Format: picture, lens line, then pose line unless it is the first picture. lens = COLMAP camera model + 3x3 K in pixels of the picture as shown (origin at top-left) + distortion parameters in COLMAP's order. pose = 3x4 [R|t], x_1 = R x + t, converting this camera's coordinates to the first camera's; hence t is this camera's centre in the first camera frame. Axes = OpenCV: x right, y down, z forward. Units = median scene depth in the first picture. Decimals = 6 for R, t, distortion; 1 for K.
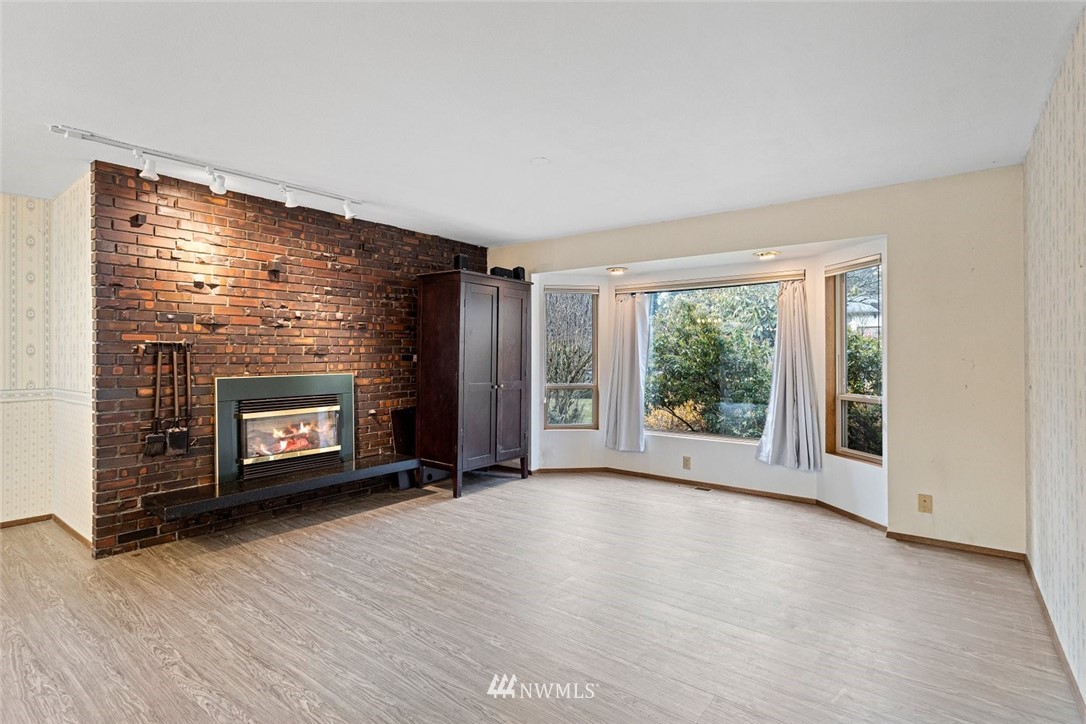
lens RADIAL K [[527.8, 0, 545.4], [0, 527.8, 351.0], [0, 0, 1]] dist [-0.018969, 0.000315]
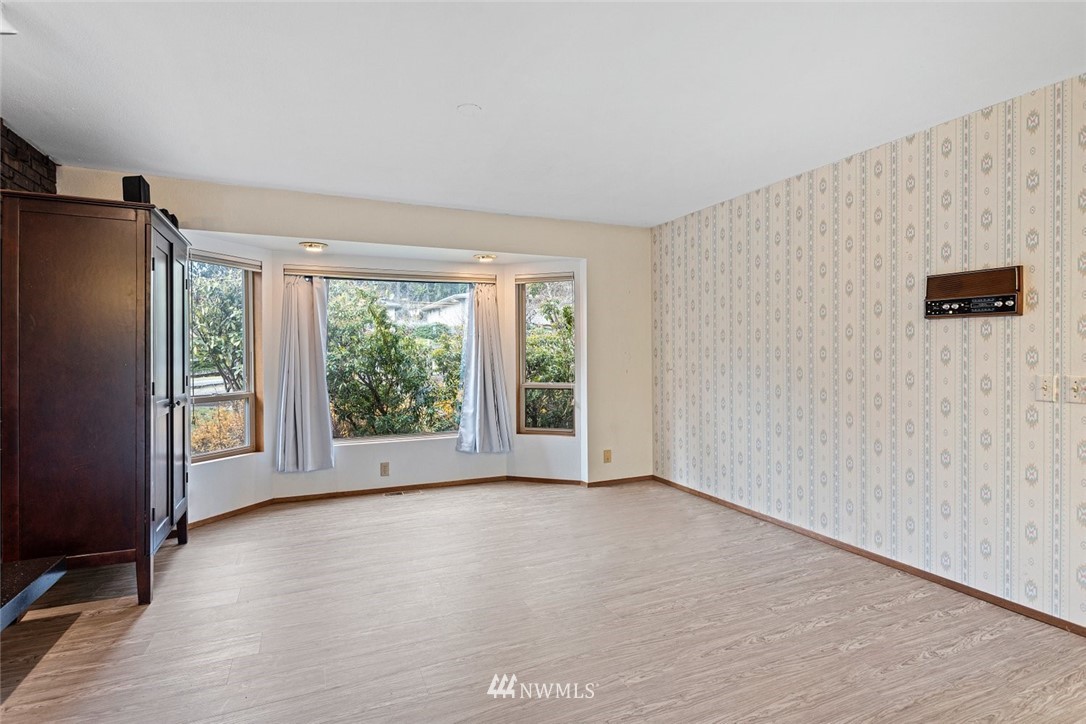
lens RADIAL K [[534.4, 0, 543.0], [0, 534.4, 362.0], [0, 0, 1]] dist [-0.013196, 0.001291]
pose [[0.487489, -0.023570, 0.872811, -0.465330], [0.001426, 0.999656, 0.026199, 0.001373], [-0.873128, -0.011527, 0.487355, 0.352754]]
